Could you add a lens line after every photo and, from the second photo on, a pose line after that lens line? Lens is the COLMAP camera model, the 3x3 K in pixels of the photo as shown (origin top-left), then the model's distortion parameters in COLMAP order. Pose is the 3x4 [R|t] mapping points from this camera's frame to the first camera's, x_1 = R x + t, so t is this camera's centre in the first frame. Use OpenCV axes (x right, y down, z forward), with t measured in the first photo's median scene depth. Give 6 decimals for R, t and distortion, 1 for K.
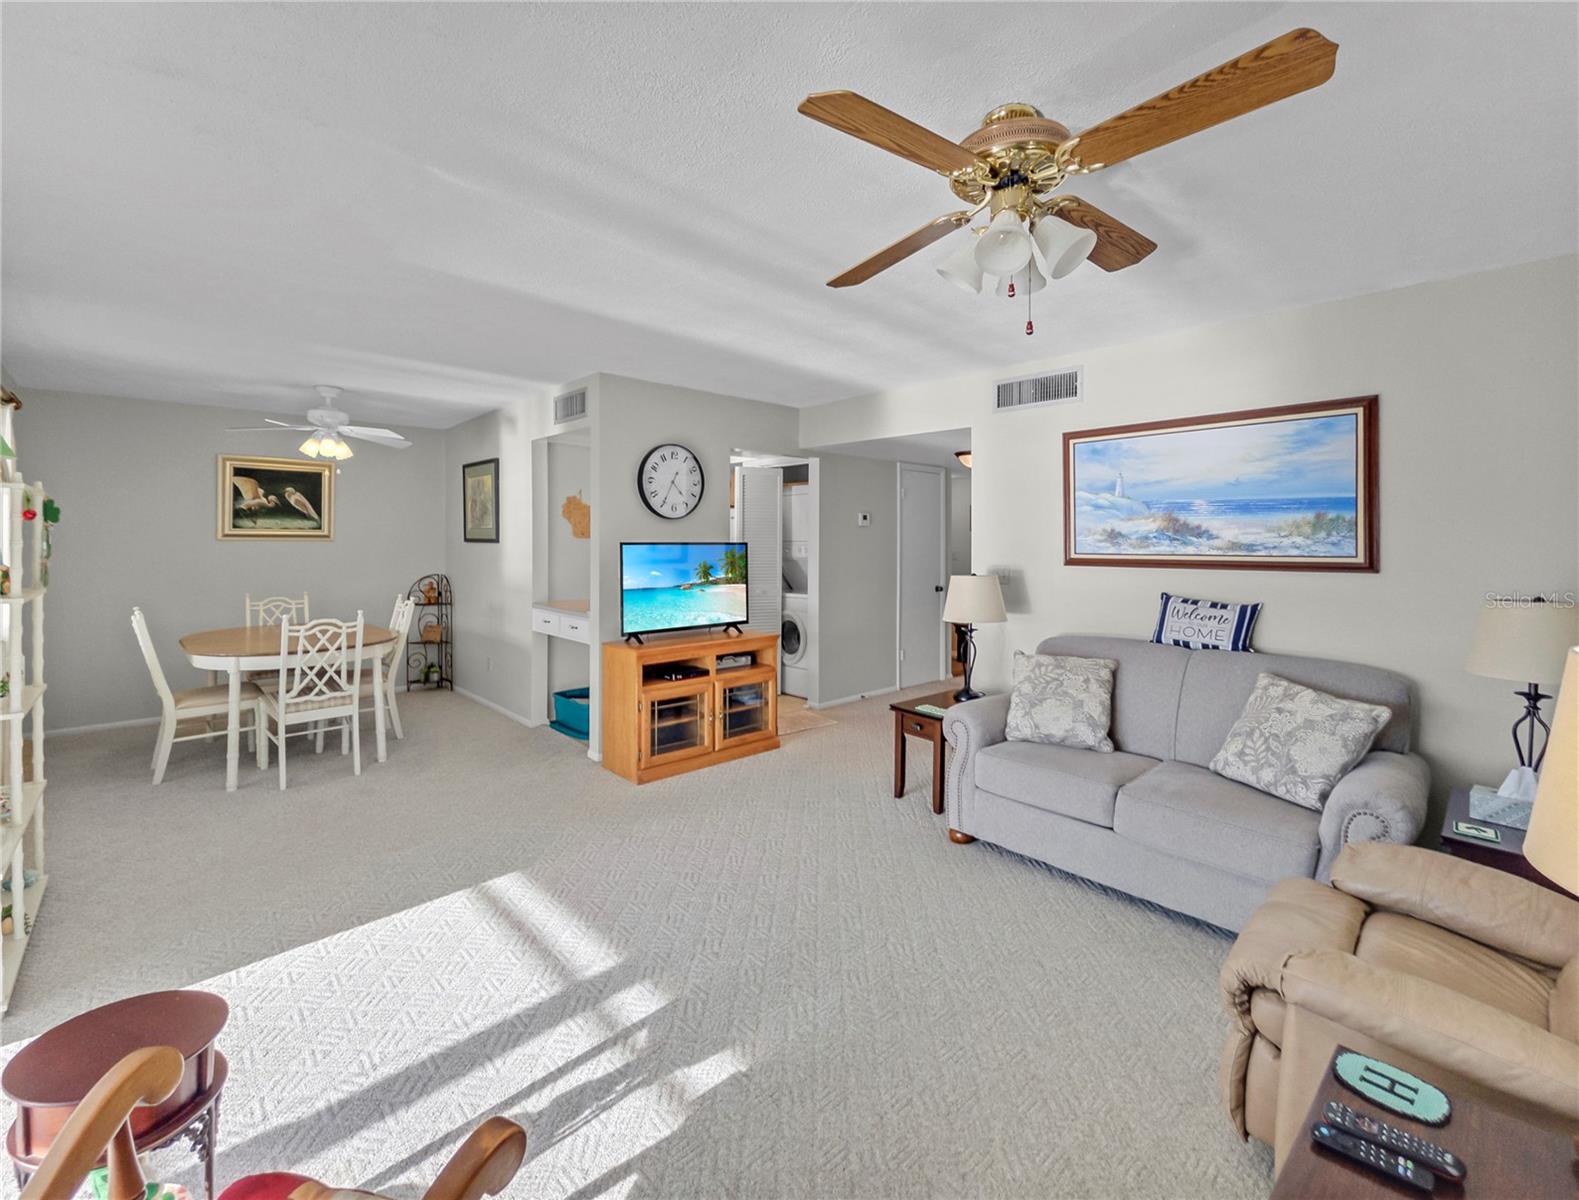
lens RADIAL K [[692.4, 0, 793.0], [0, 692.4, 536.4], [0, 0, 1]] dist [0.000219, 0.000055]
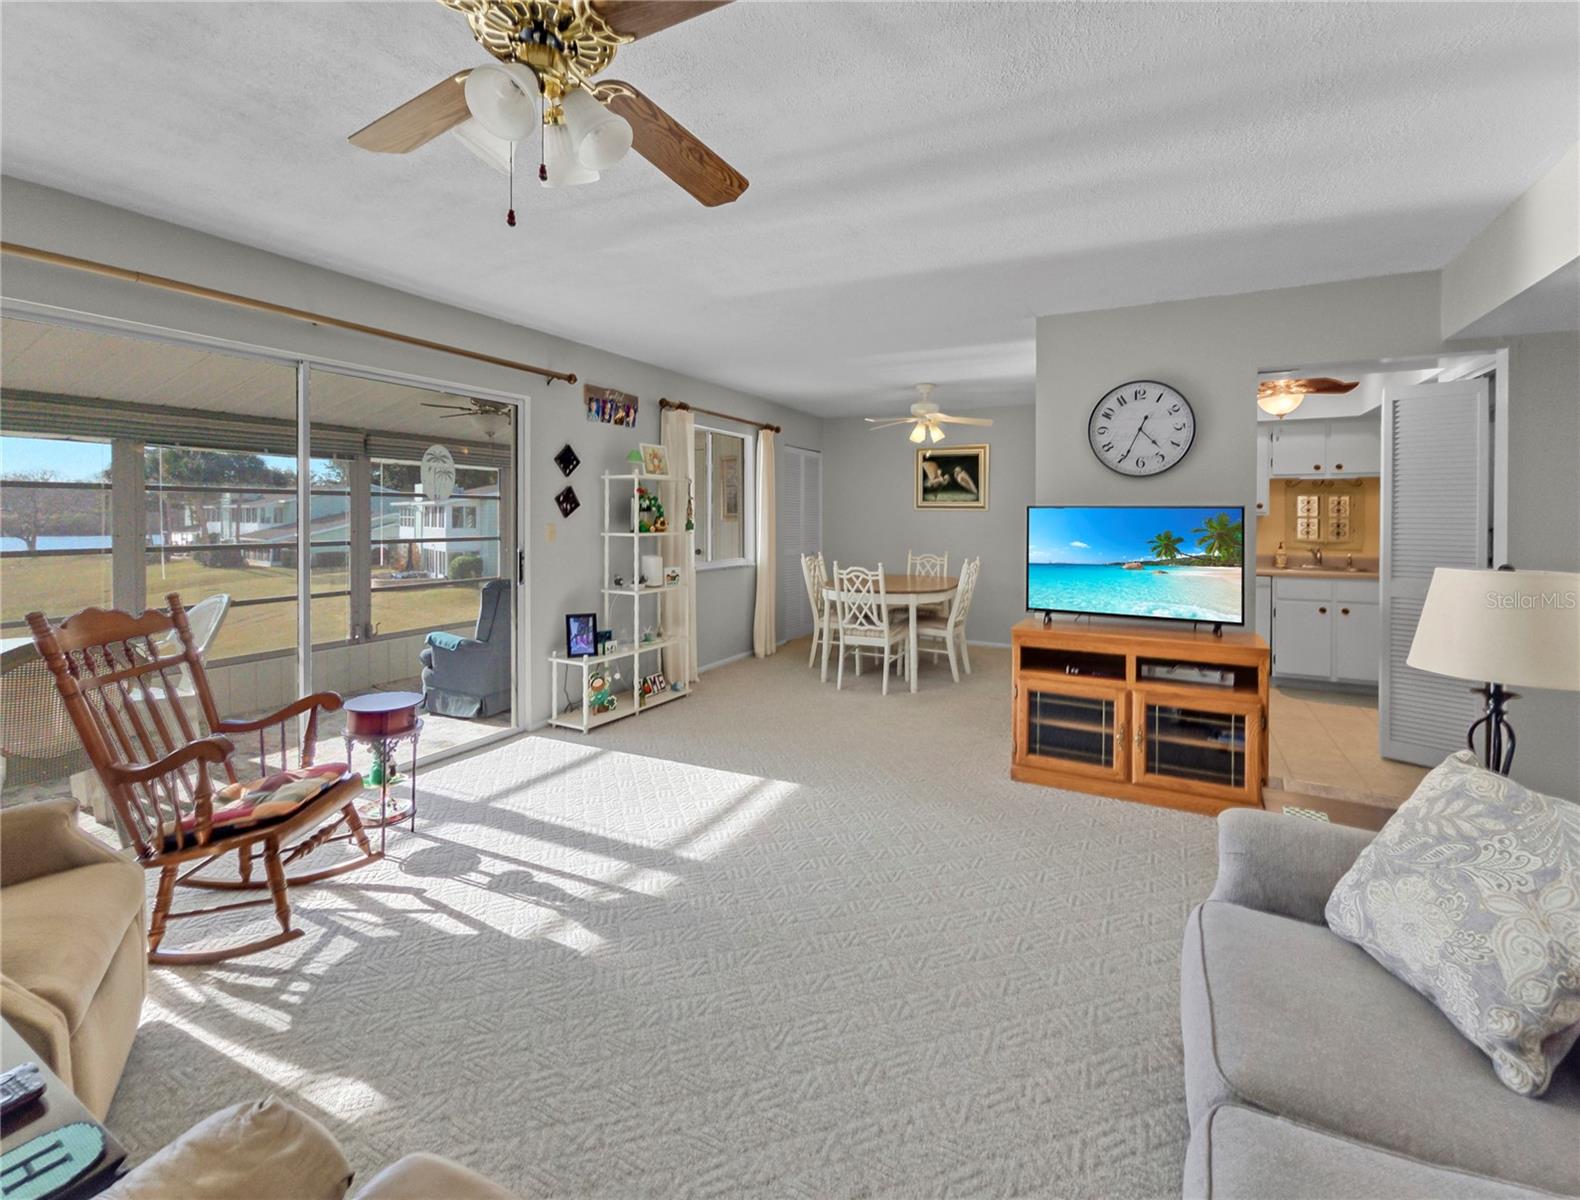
lens RADIAL K [[703.4, 0, 792.3], [0, 703.4, 519.4], [0, 0, 1]] dist [0.002143, 0.000137]
pose [[0.333949, 0.004853, -0.942579, 0.444016], [0.000469, 0.999986, 0.005314, 0.018336], [0.942591, -0.002217, 0.333942, 0.367594]]
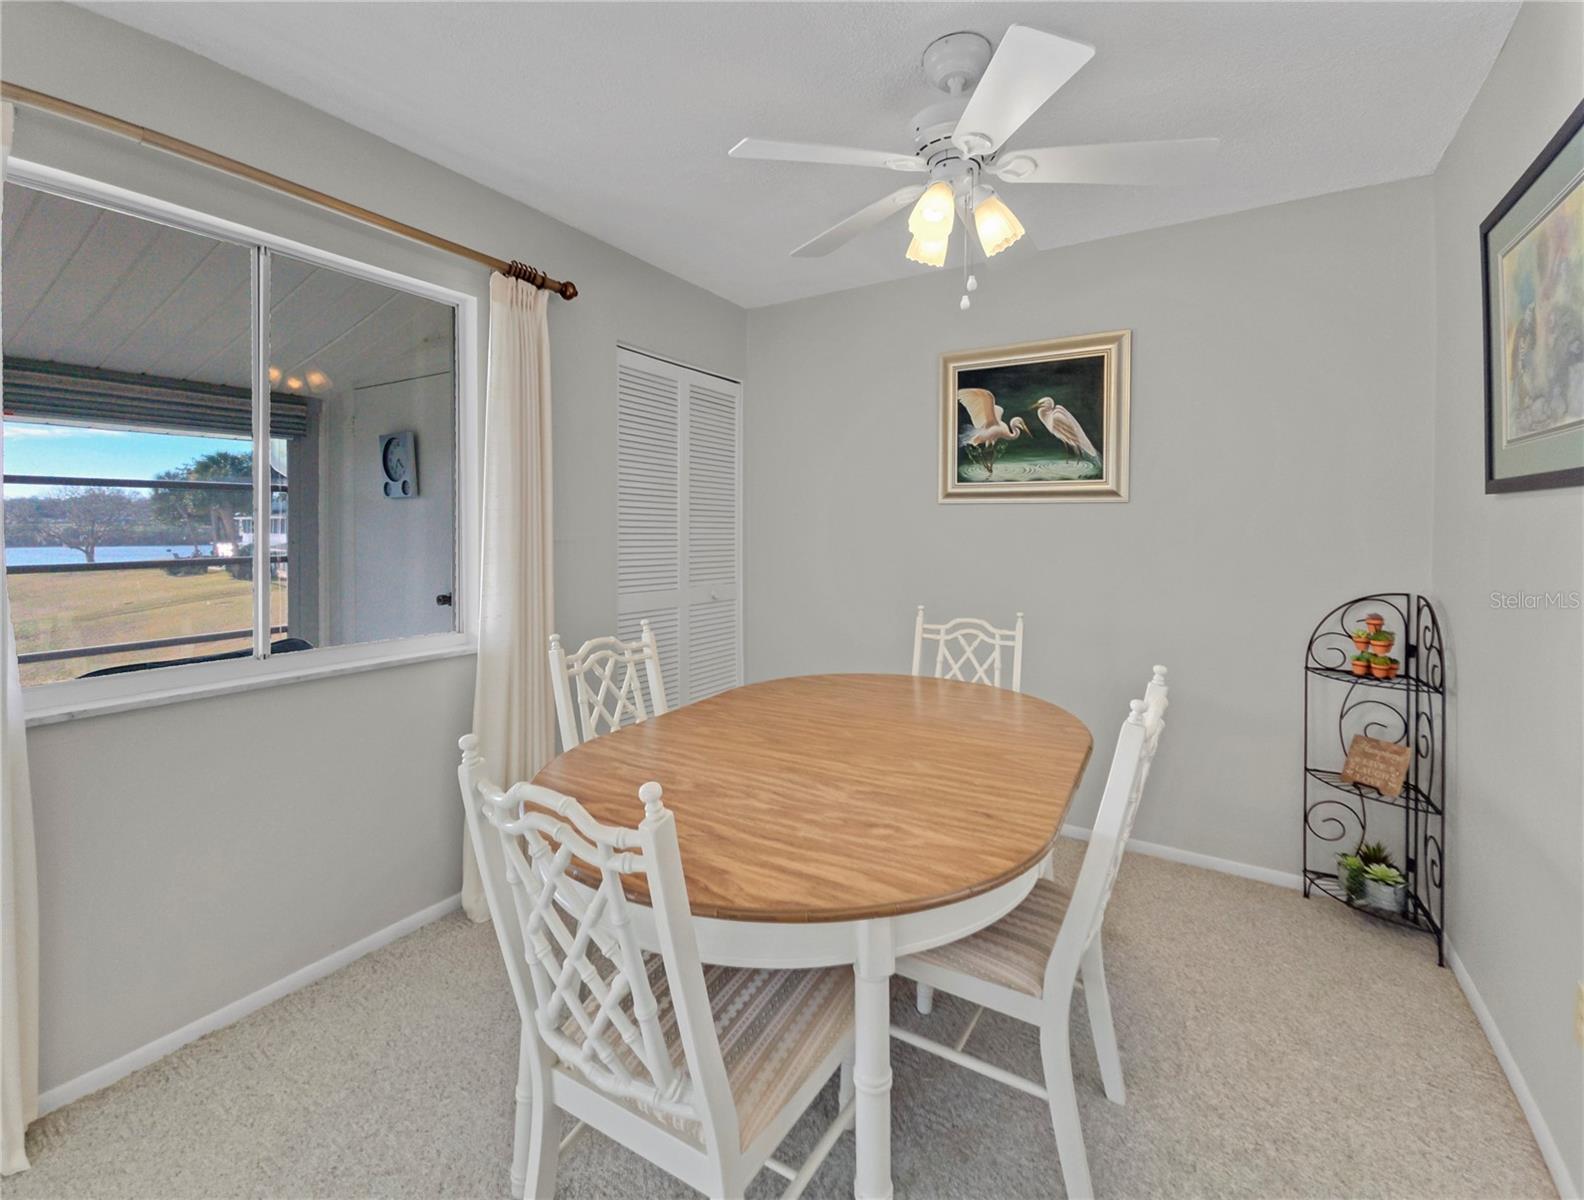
lens RADIAL K [[688.8, 0, 792.5], [0, 688.8, 535.4], [0, 0, 1]] dist [0.001715, 0.000196]
pose [[0.261610, 0.012927, -0.965087, -0.359966], [0.004487, 0.999883, 0.014610, 0.025887], [0.965163, -0.008153, 0.261522, 0.849586]]
